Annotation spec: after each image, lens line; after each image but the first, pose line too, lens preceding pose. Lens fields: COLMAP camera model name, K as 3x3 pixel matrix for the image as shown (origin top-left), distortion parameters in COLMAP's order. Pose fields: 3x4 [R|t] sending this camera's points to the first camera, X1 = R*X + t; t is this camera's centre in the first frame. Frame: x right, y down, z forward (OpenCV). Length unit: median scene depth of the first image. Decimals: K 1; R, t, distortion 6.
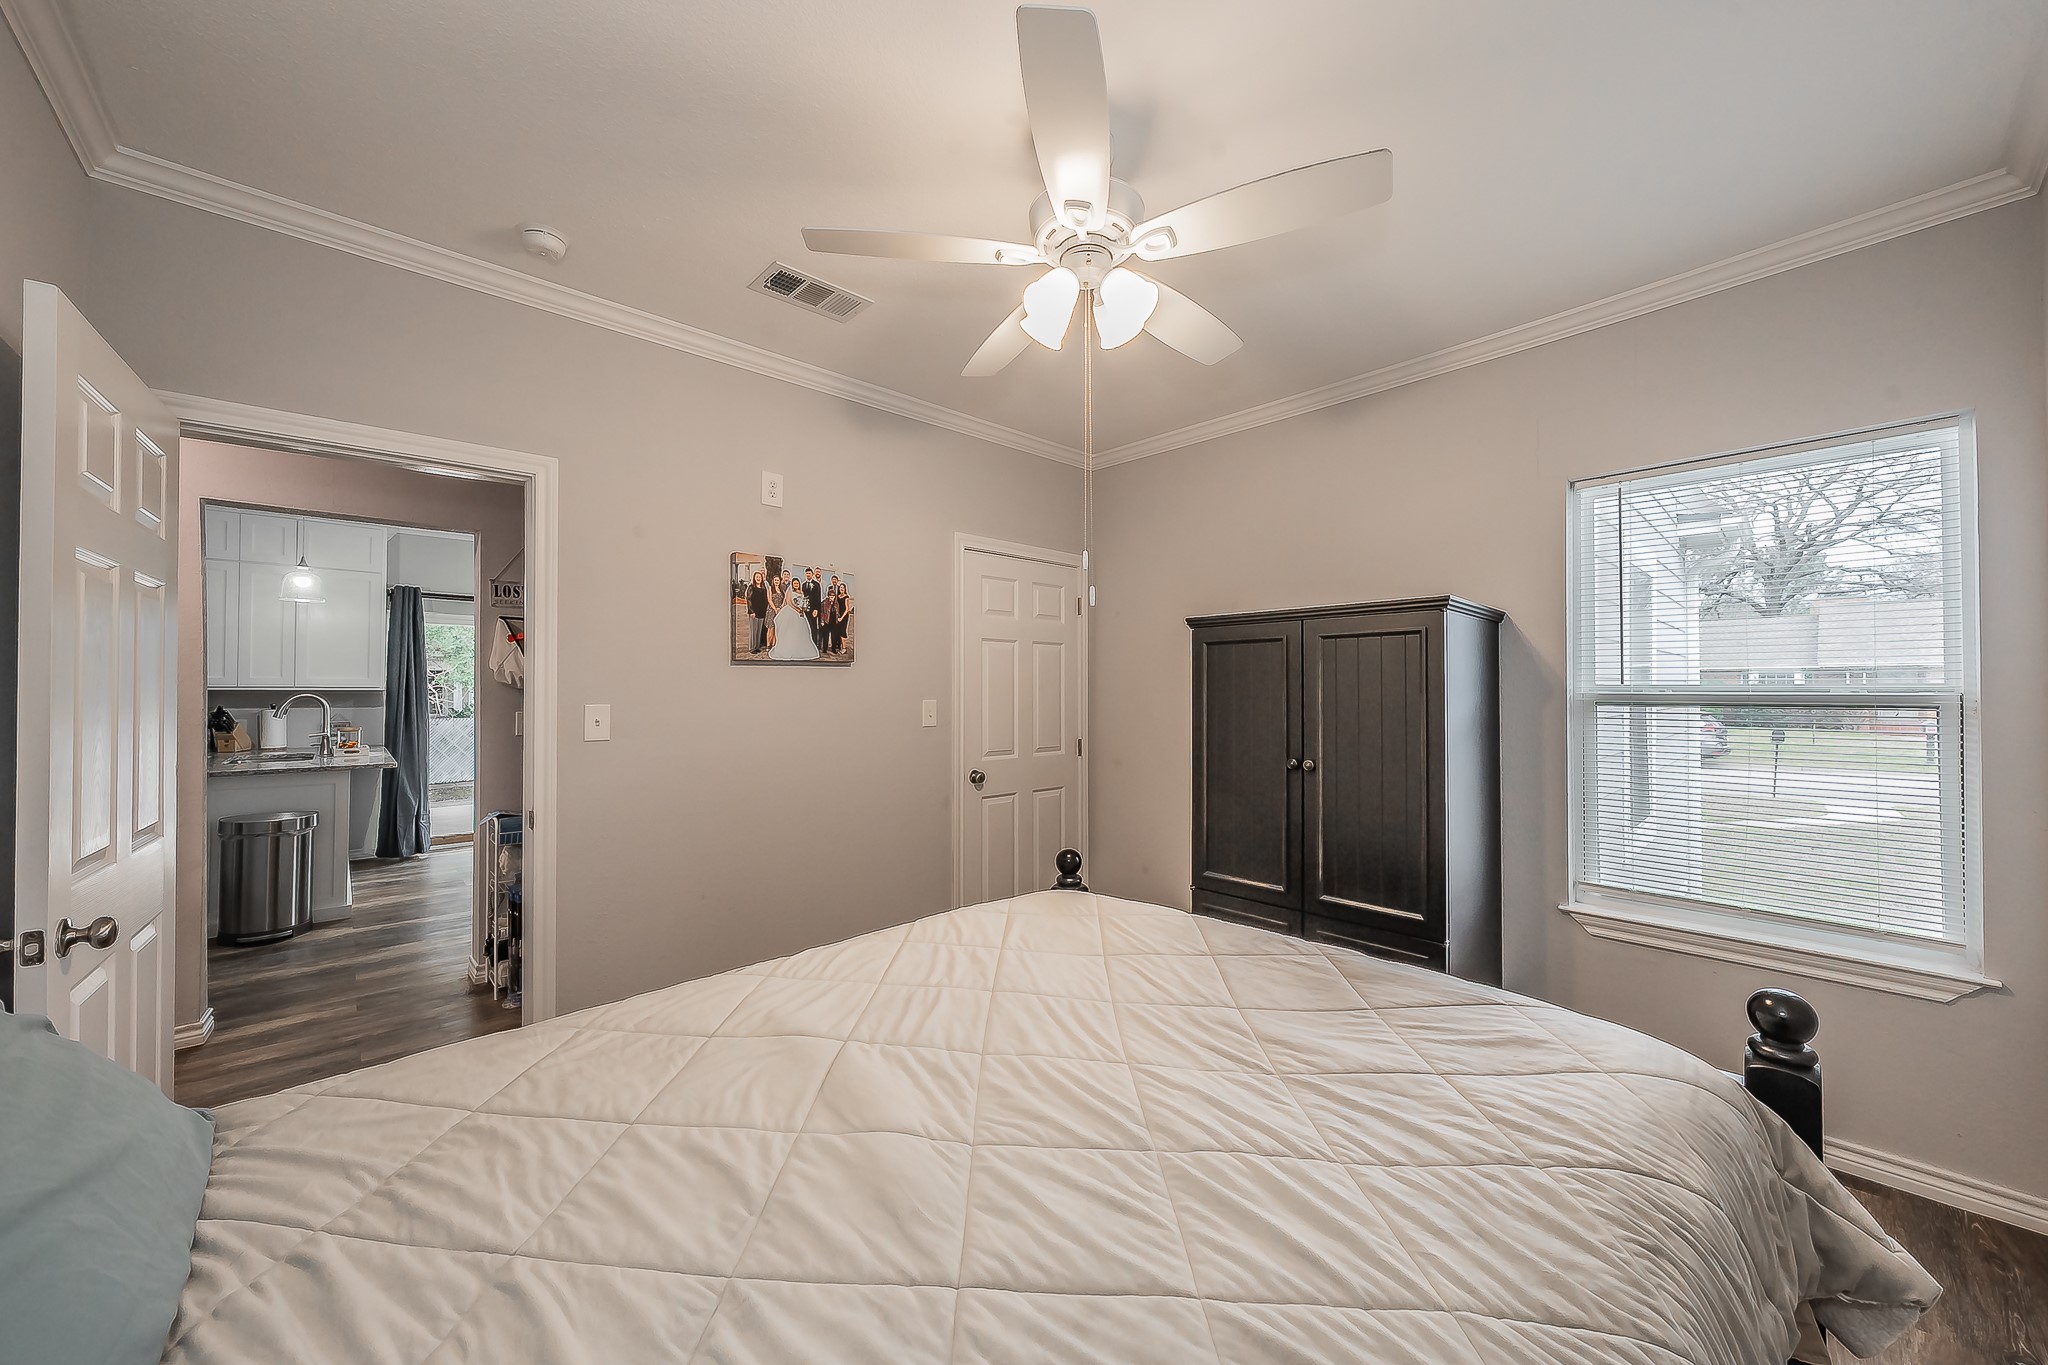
lens RADIAL K [[722.5, 0, 1029.9], [0, 722.5, 692.4], [0, 0, 1]] dist [-0.000078, -0.000011]
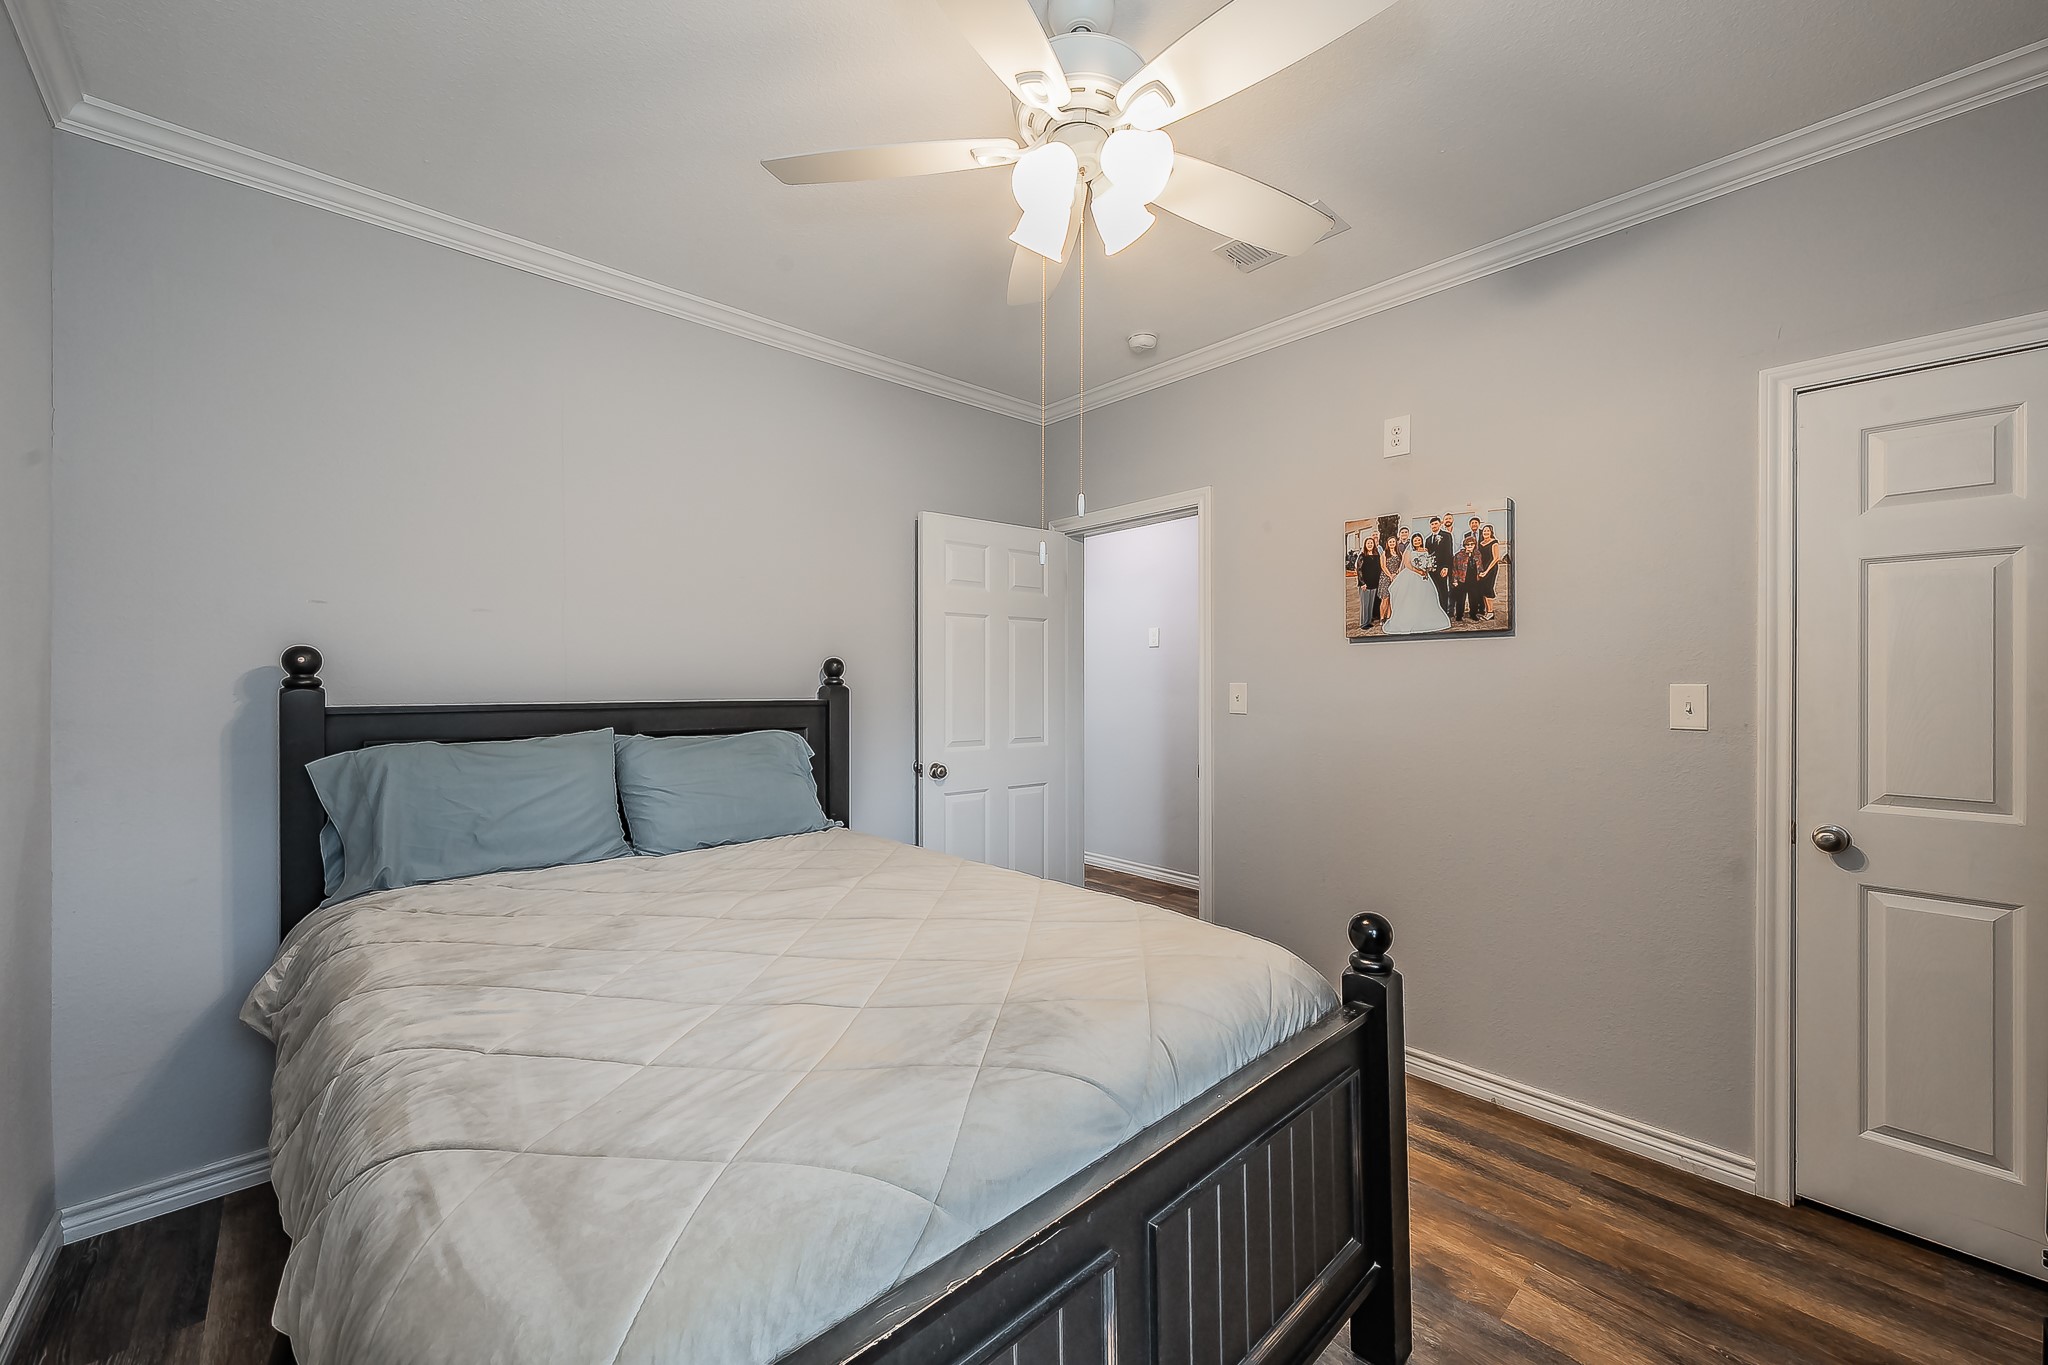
lens RADIAL K [[775.3, 0, 1028.2], [0, 775.3, 669.3], [0, 0, 1]] dist [0.002407, 0.000210]
pose [[0.020037, 0.000747, -0.999799, 0.557484], [0.009094, 0.999958, 0.000929, -0.007855], [0.999758, -0.009111, 0.020030, 0.536448]]
